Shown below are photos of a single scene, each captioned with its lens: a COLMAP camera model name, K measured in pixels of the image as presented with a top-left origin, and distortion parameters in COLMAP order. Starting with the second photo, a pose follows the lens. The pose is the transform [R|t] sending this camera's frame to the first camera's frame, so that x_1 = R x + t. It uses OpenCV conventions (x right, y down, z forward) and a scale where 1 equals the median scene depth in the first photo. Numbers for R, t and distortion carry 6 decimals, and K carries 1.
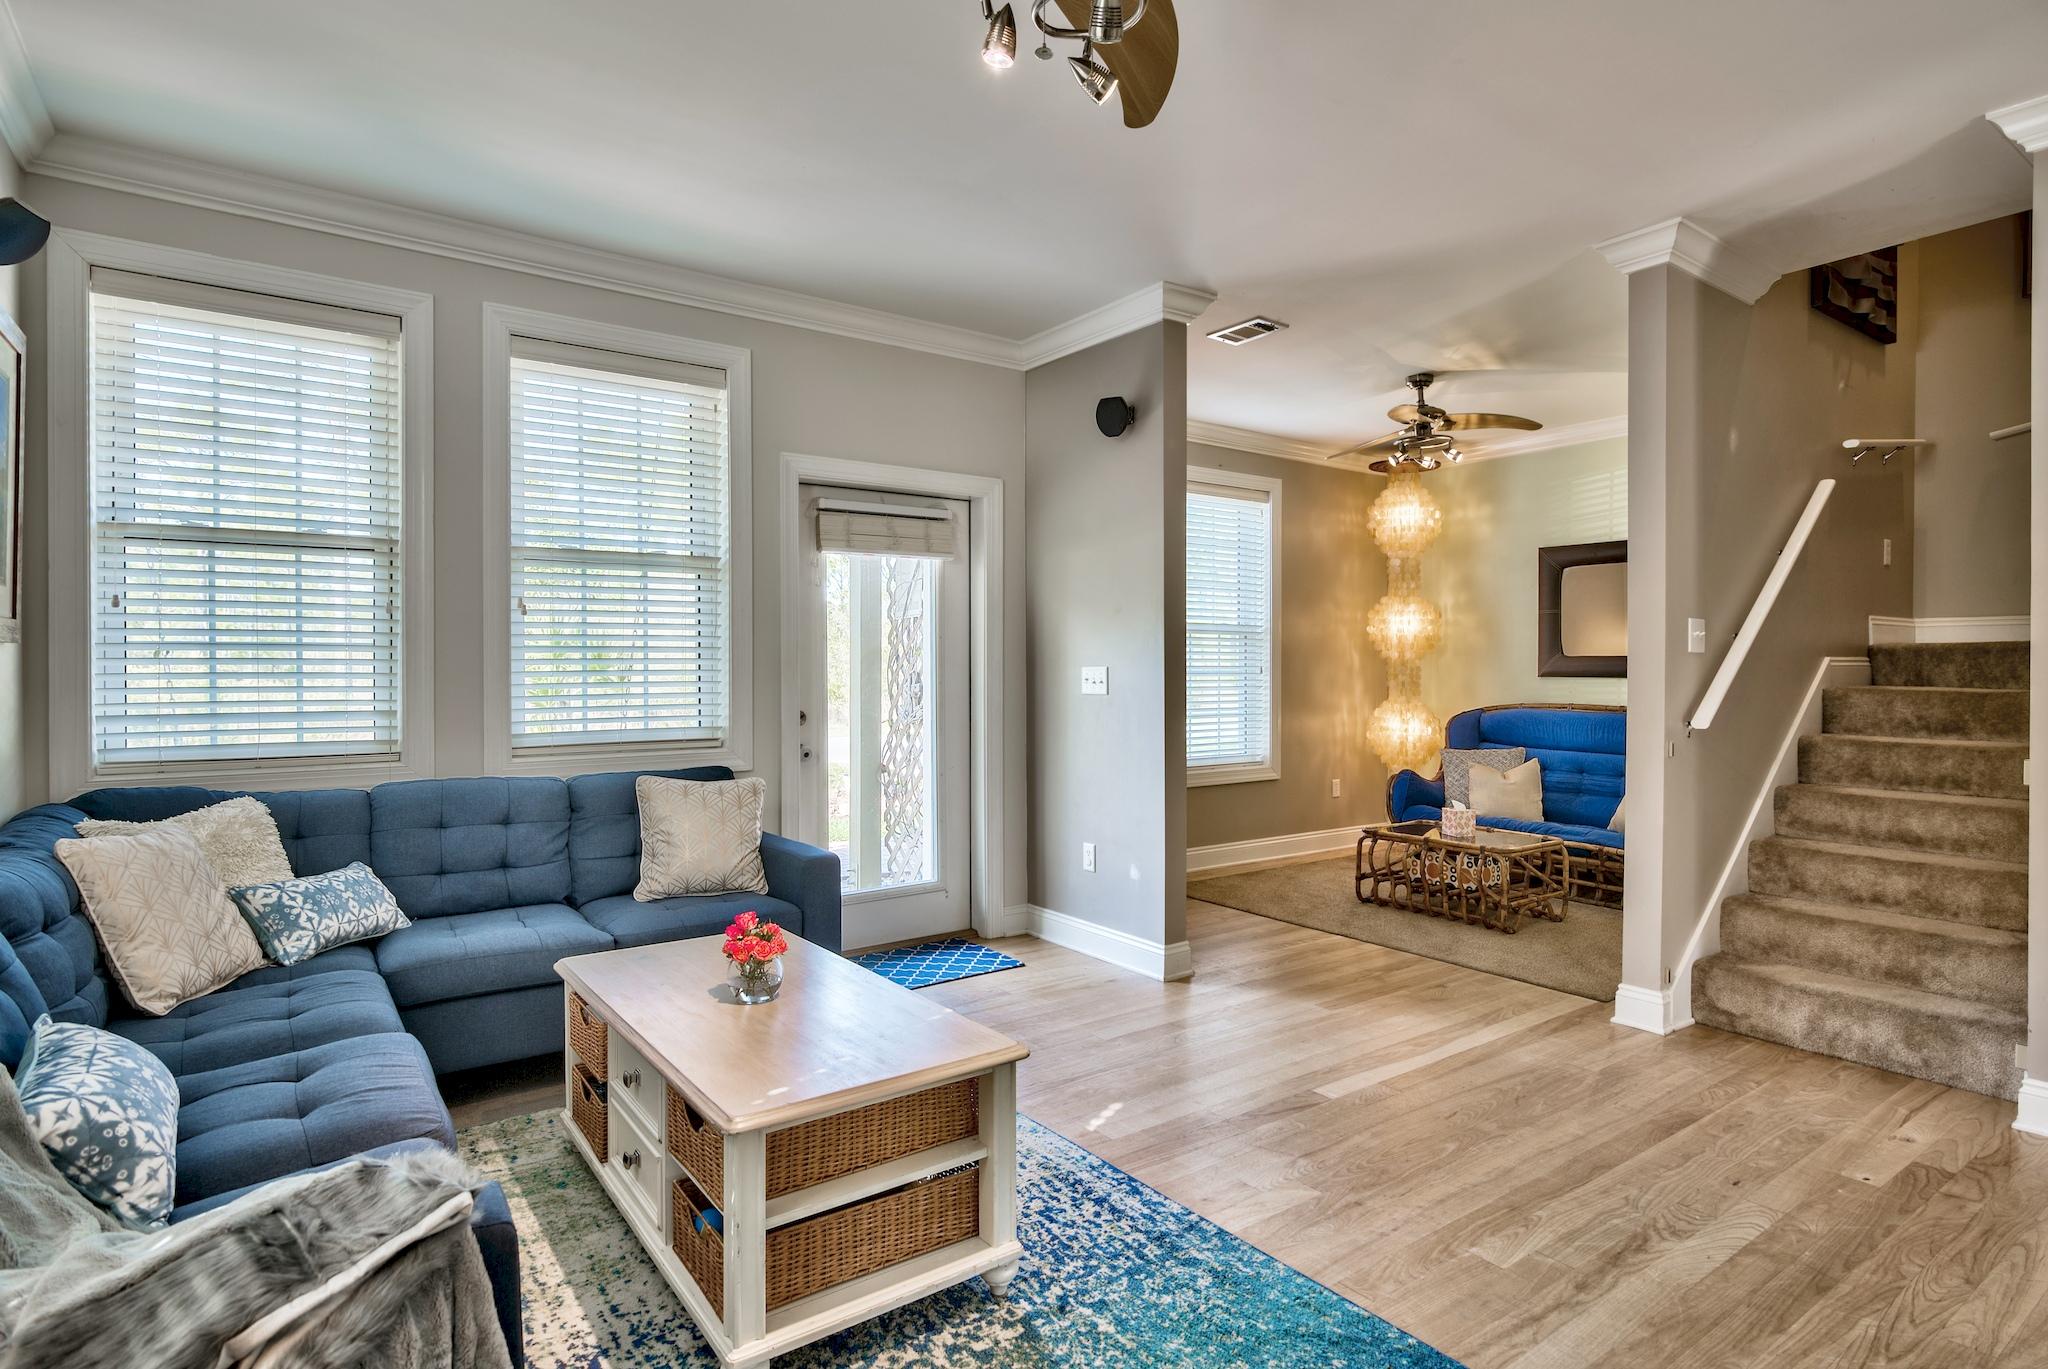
lens RADIAL K [[1133.6, 0, 944.2], [0, 1133.6, 686.5], [0, 0, 1]] dist [-0.006120, -0.001583]
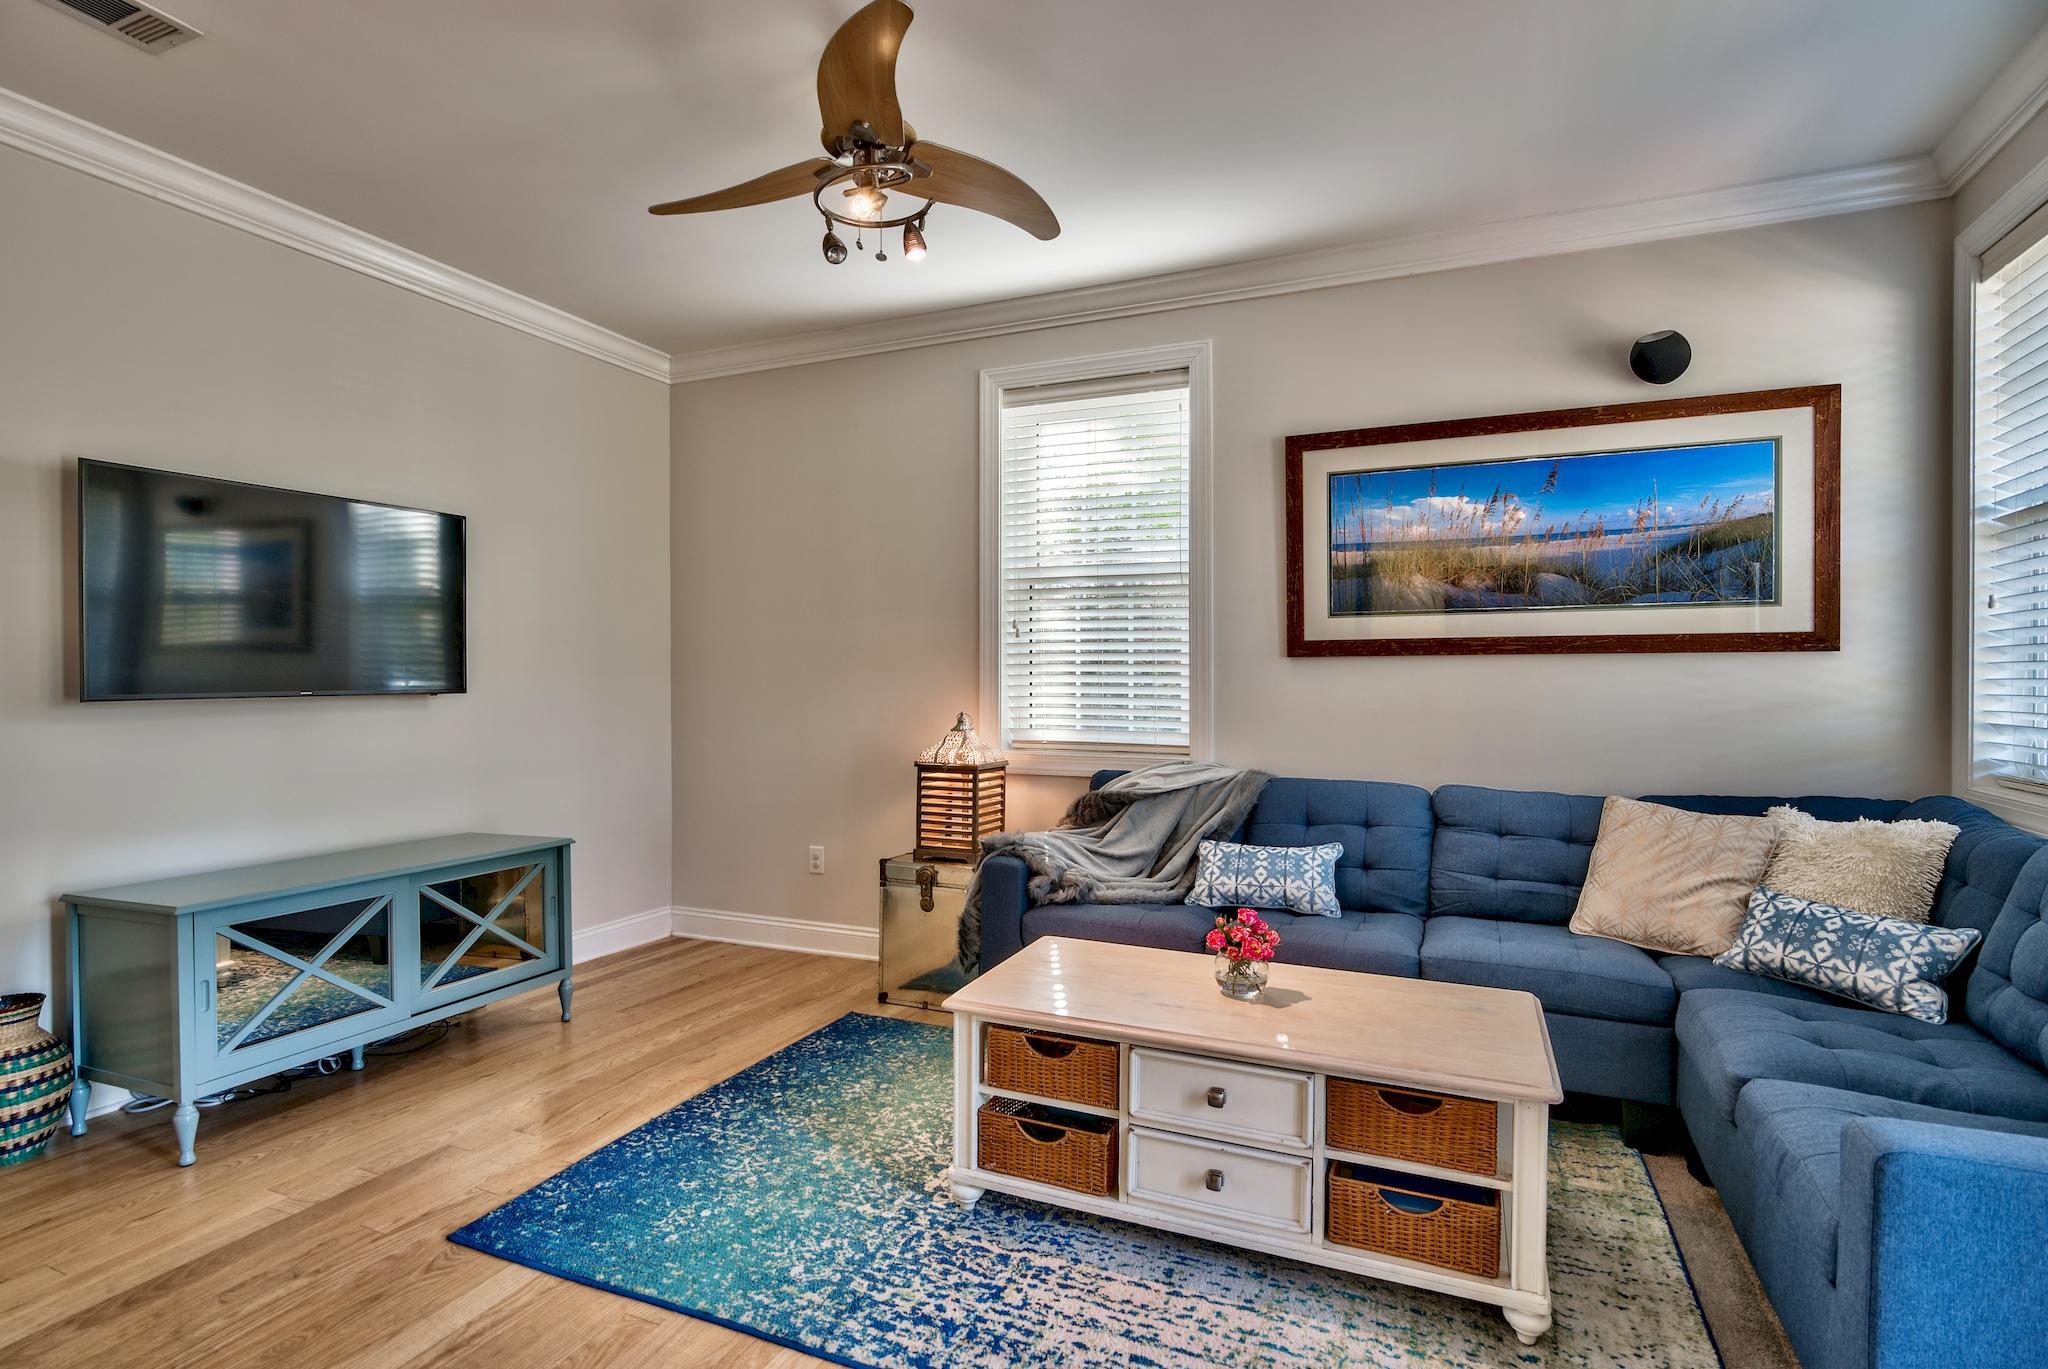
lens RADIAL K [[1033.3, 0, 1057.7], [0, 1033.3, 675.9], [0, 0, 1]] dist [-0.002320, -0.001323]
pose [[-0.818415, 0.002423, -0.574623, 0.212452], [-0.004200, 0.999939, 0.010198, -0.006378], [0.574613, 0.010760, -0.818355, 0.703809]]
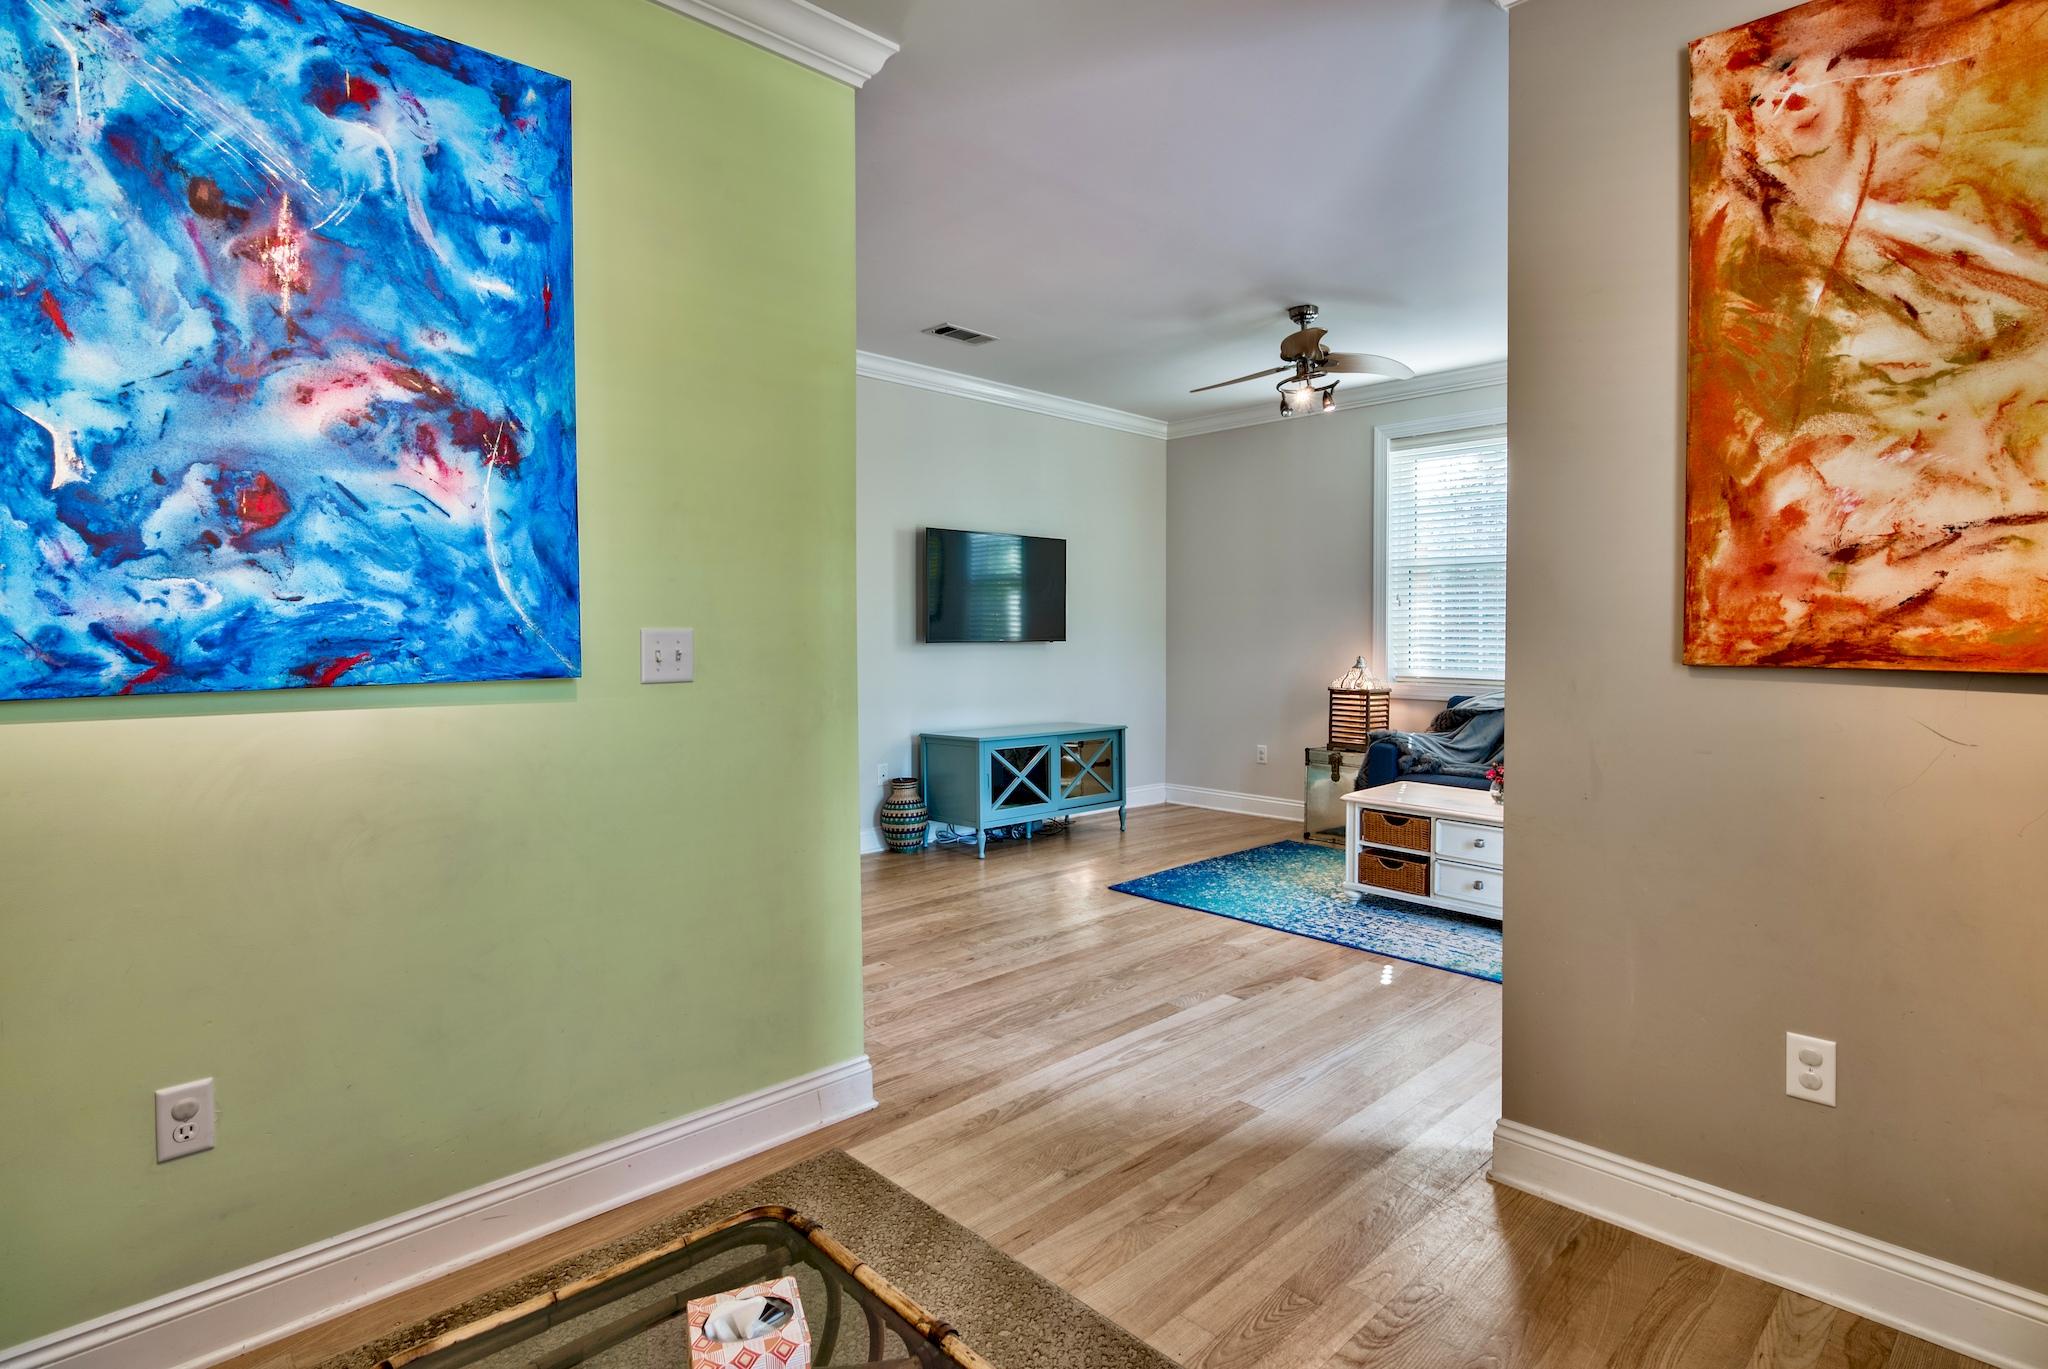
lens RADIAL K [[1033.3, 0, 1084.5], [0, 1033.3, 632.3], [0, 0, 1]] dist [-0.002320, -0.001323]
pose [[-0.971509, -0.000413, -0.237004, 0.390298], [-0.003819, 0.999896, 0.013913, -0.012425], [0.236974, 0.014422, -0.971409, 1.058142]]
